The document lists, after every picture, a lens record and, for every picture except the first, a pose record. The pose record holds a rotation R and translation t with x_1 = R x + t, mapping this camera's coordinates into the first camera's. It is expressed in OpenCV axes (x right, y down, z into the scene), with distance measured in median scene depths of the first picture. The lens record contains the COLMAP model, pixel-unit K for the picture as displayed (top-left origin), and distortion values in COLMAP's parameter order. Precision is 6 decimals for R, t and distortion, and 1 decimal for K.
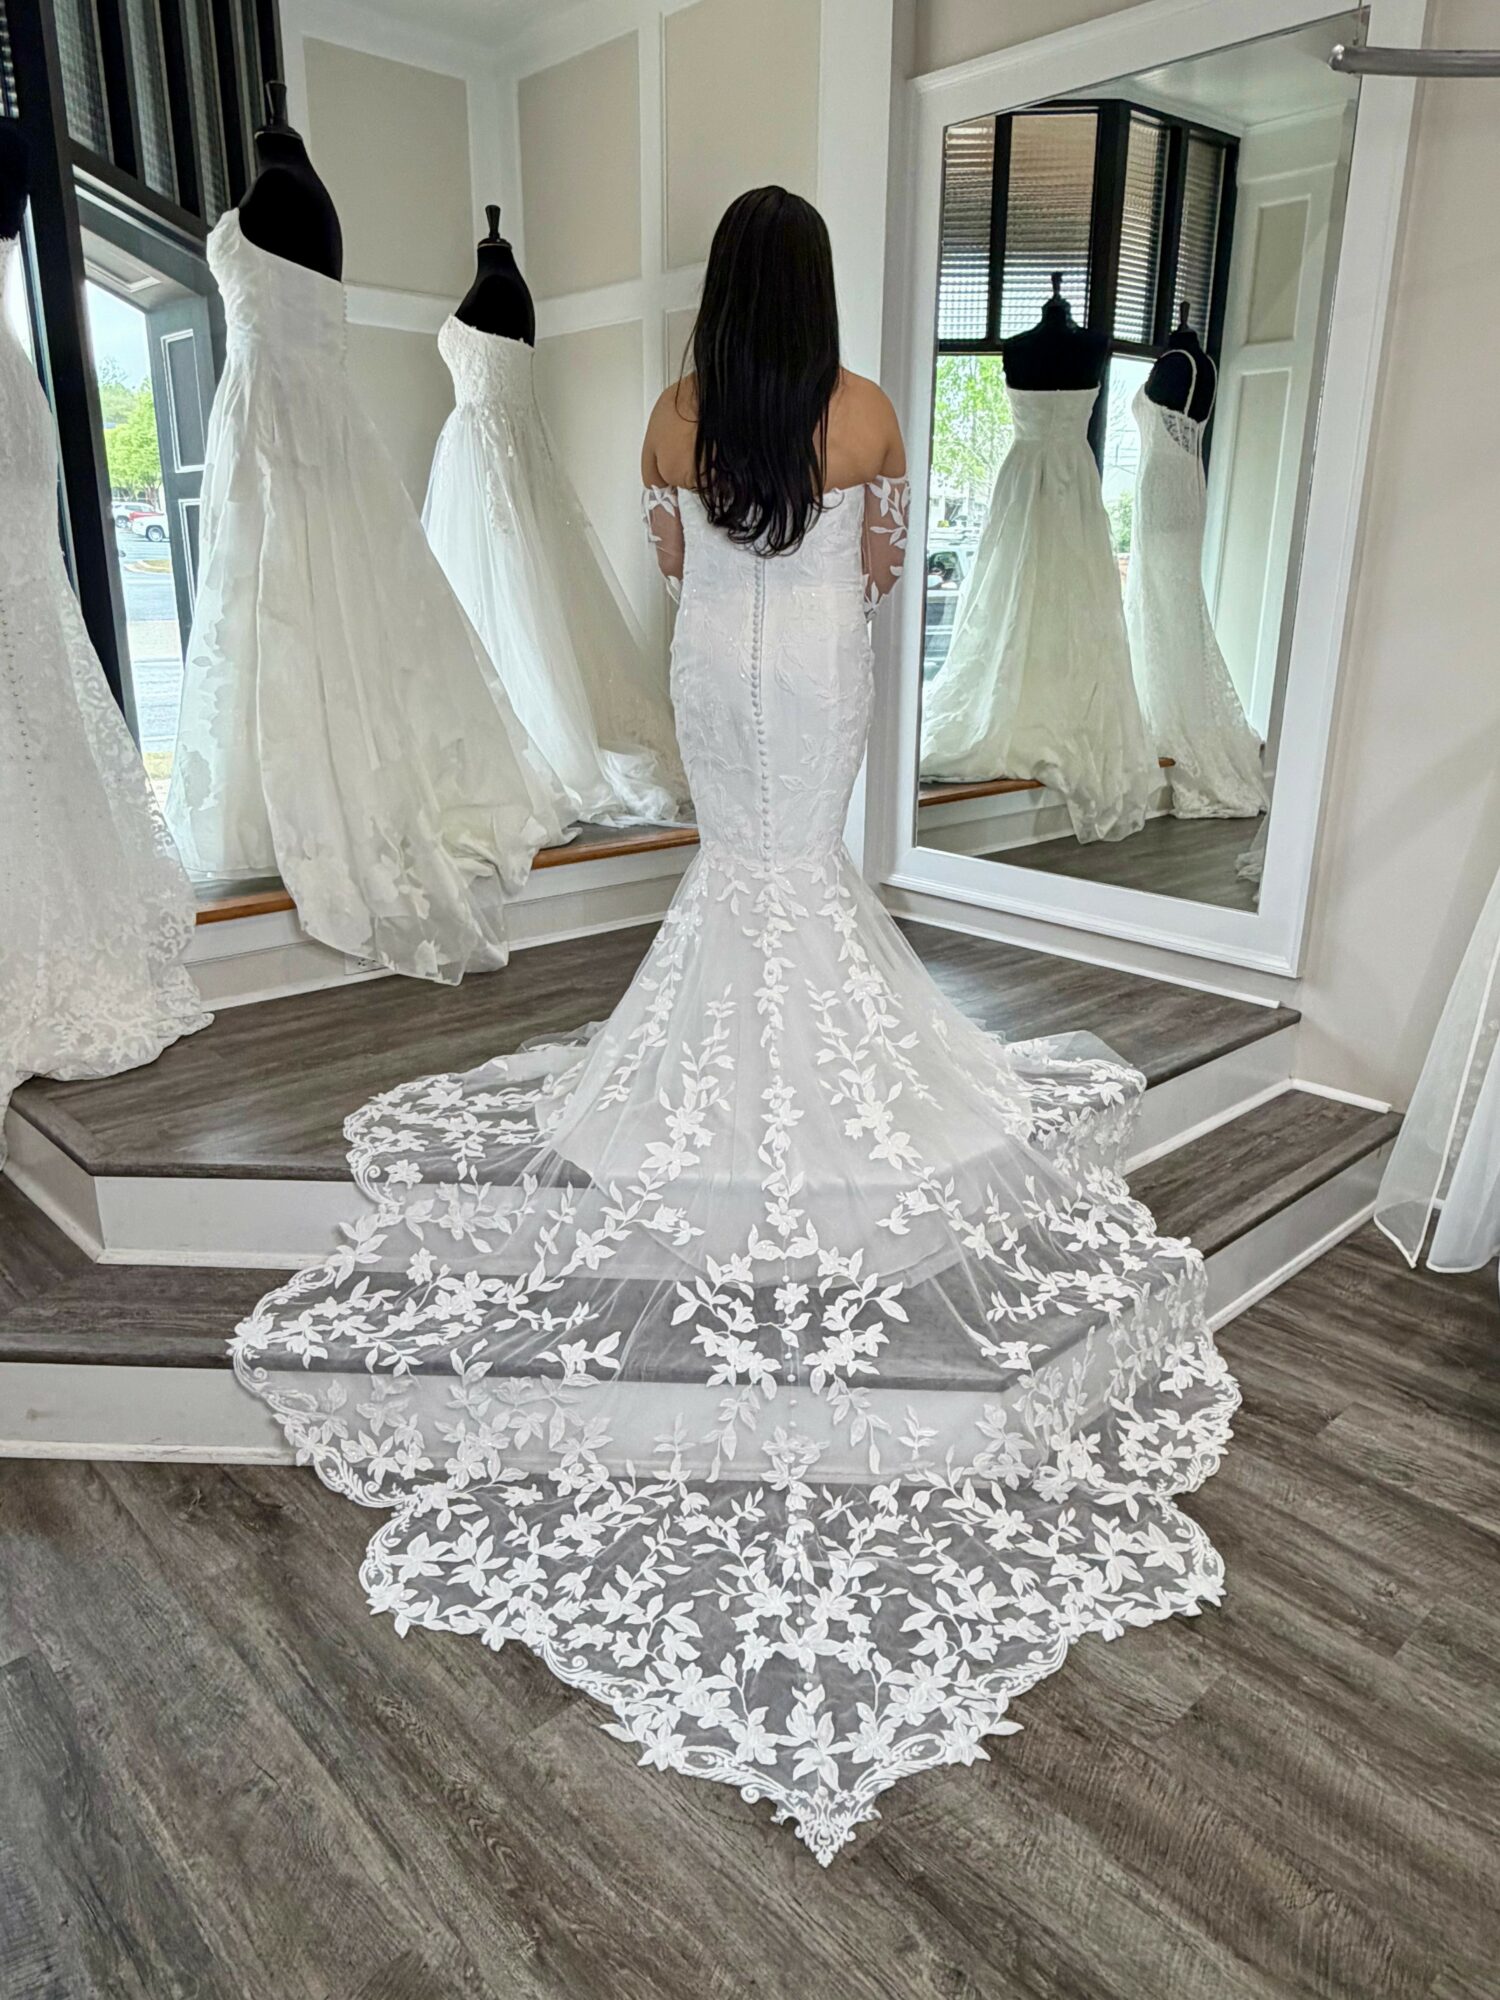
lens RADIAL K [[1381.7, 0, 750.0], [0, 1381.7, 1000.0], [0, 0, 1]] dist [0.000363, 0.002634]
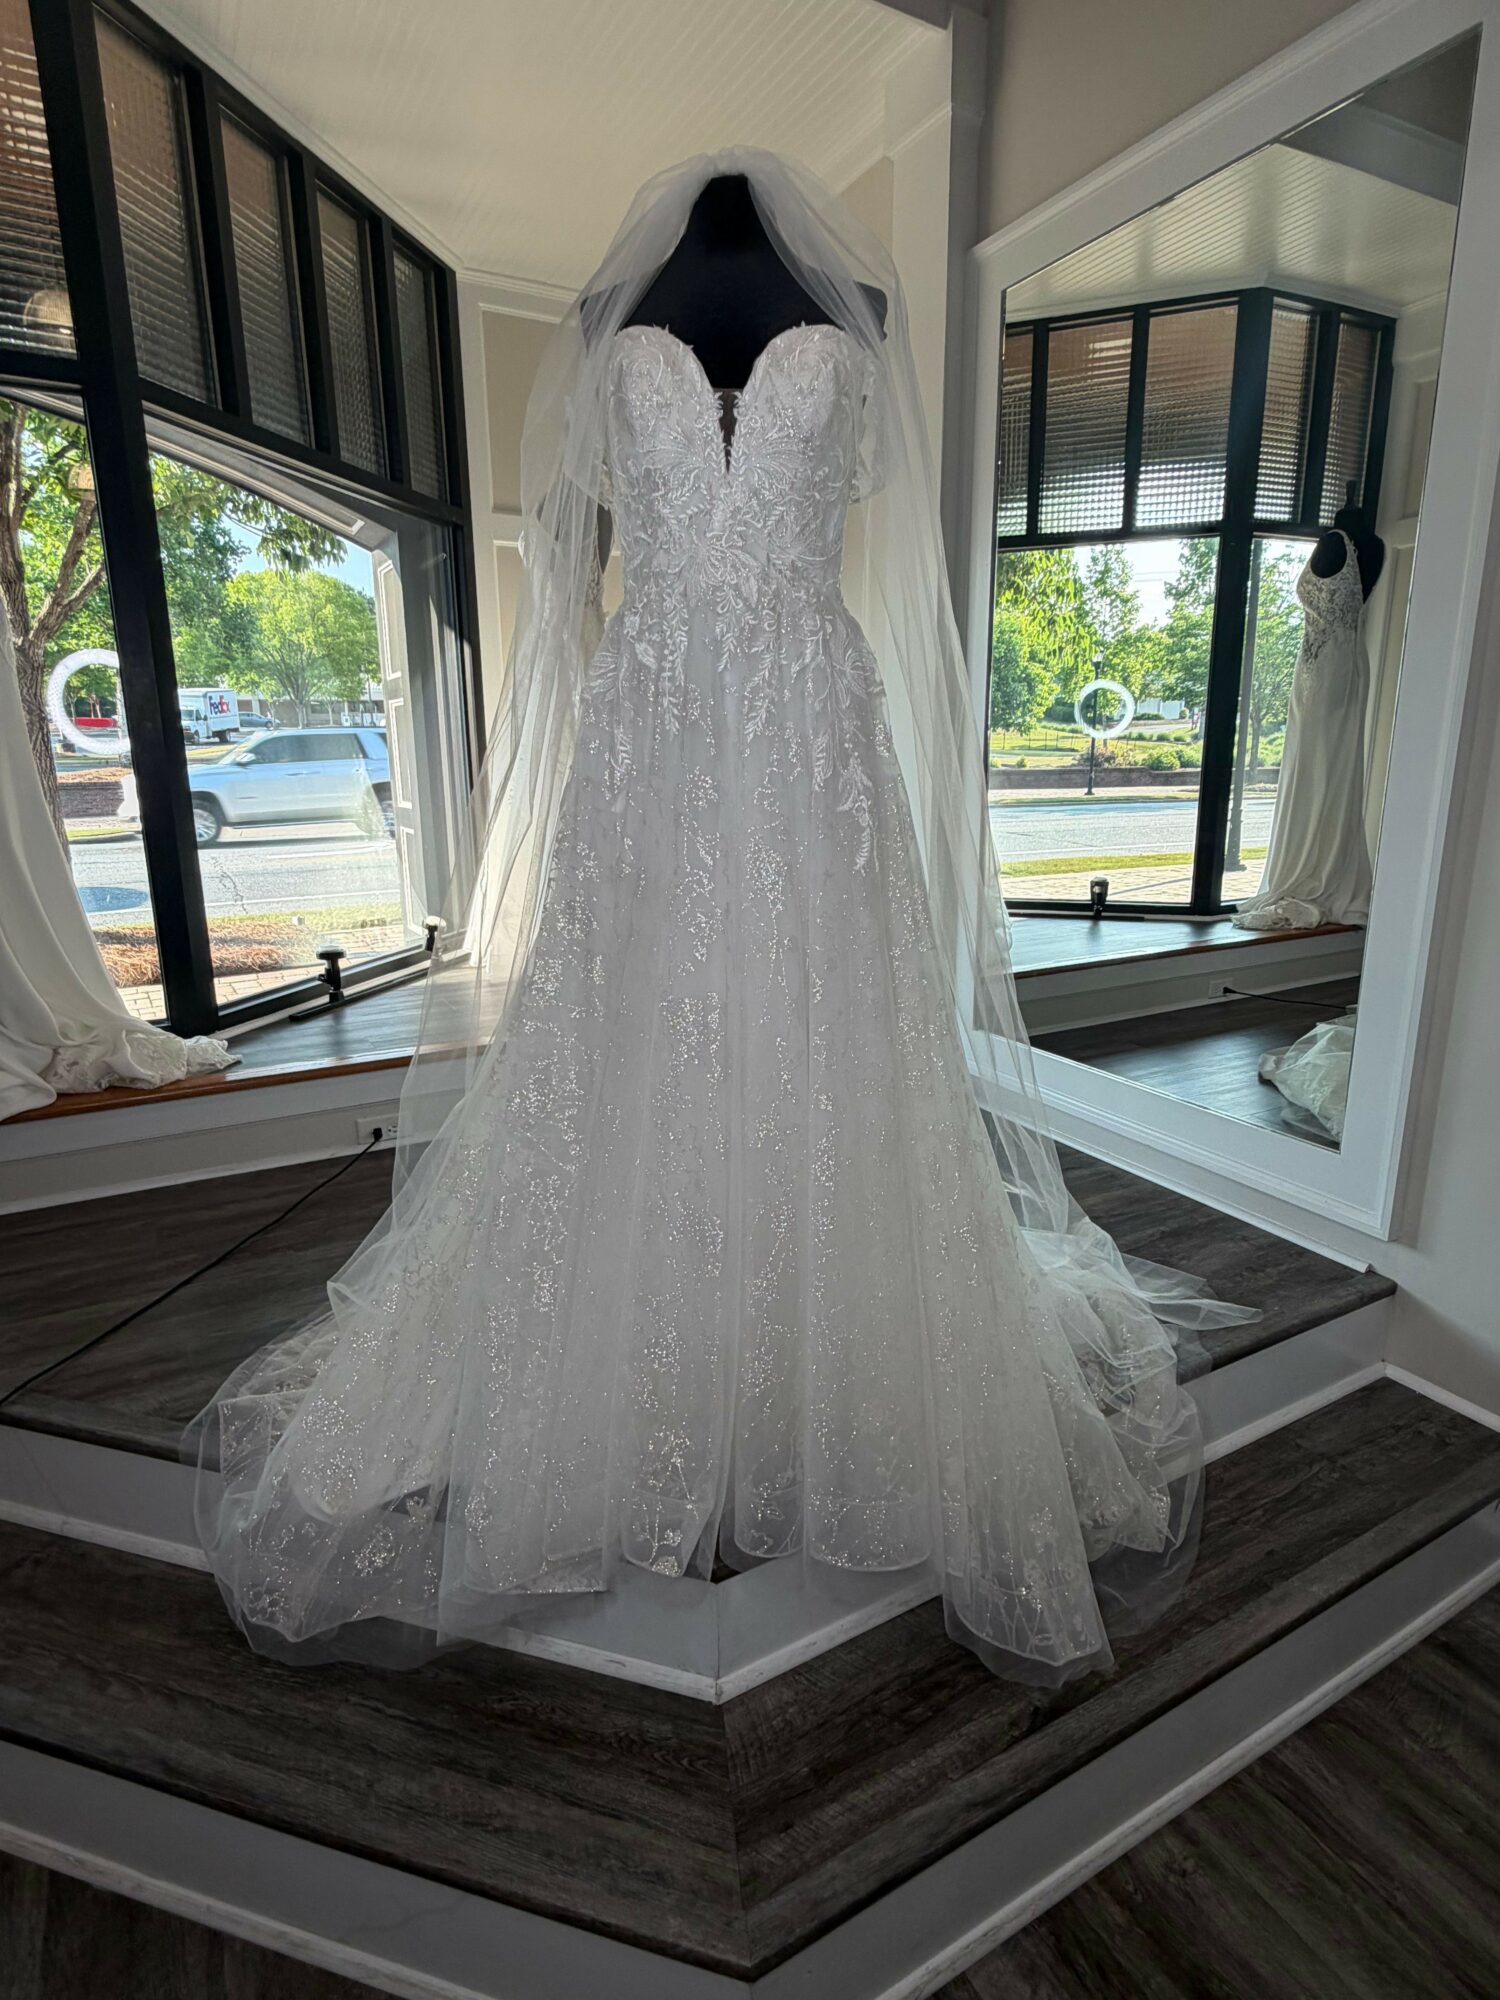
lens RADIAL K [[1068.7, 0, 750.0], [0, 1068.7, 1000.0], [0, 0, 1]] dist [-0.002150, -0.000610]
pose [[0.968751, 0.038083, -0.245096, 0.171534], [-0.056574, 0.996022, -0.068848, -0.083361], [0.241499, 0.080563, 0.967051, 0.286638]]
